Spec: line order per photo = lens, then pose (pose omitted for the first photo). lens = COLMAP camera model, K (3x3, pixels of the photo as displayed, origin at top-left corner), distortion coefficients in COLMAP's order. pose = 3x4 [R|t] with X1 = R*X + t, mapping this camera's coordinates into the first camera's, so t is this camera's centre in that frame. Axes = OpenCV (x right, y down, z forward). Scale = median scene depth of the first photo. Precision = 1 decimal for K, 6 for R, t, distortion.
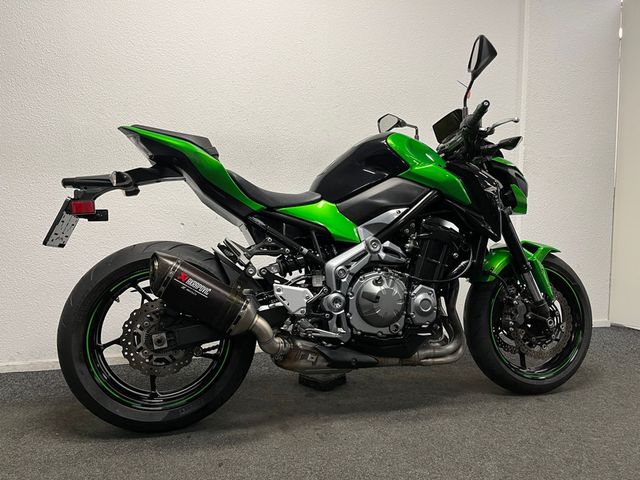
lens RADIAL K [[484.4, 0, 320.0], [0, 484.4, 240.0], [0, 0, 1]] dist [0.057365, -0.000853]
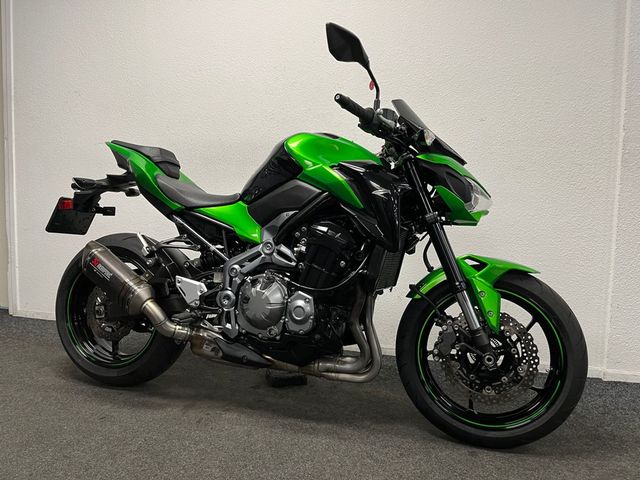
lens RADIAL K [[484.4, 0, 320.0], [0, 484.4, 240.0], [0, 0, 1]] dist [0.057365, -0.000853]
pose [[0.844884, 0.053822, -0.532235, 0.743232], [-0.052666, 0.998461, 0.017366, -0.027445], [0.532350, 0.013359, 0.846419, 0.210451]]
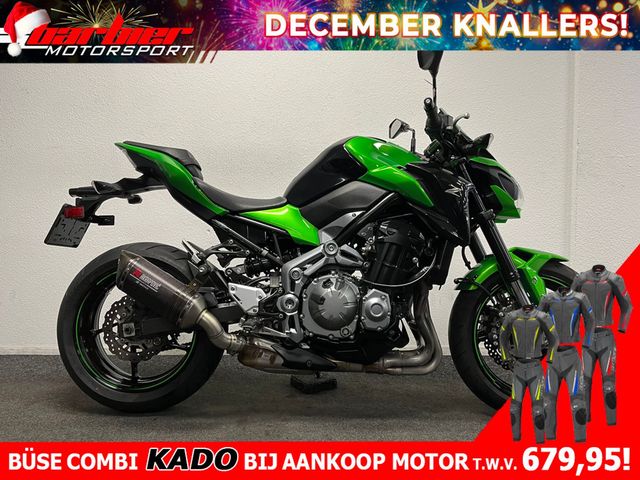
lens RADIAL K [[484.4, 0, 320.0], [0, 484.4, 240.0], [0, 0, 1]] dist [0.057365, -0.000853]
pose [[0.960412, 0.005908, -0.278520, 0.373498], [-0.014795, 0.999446, -0.029819, 0.024222], [0.278189, 0.032759, 0.959967, 0.028840]]
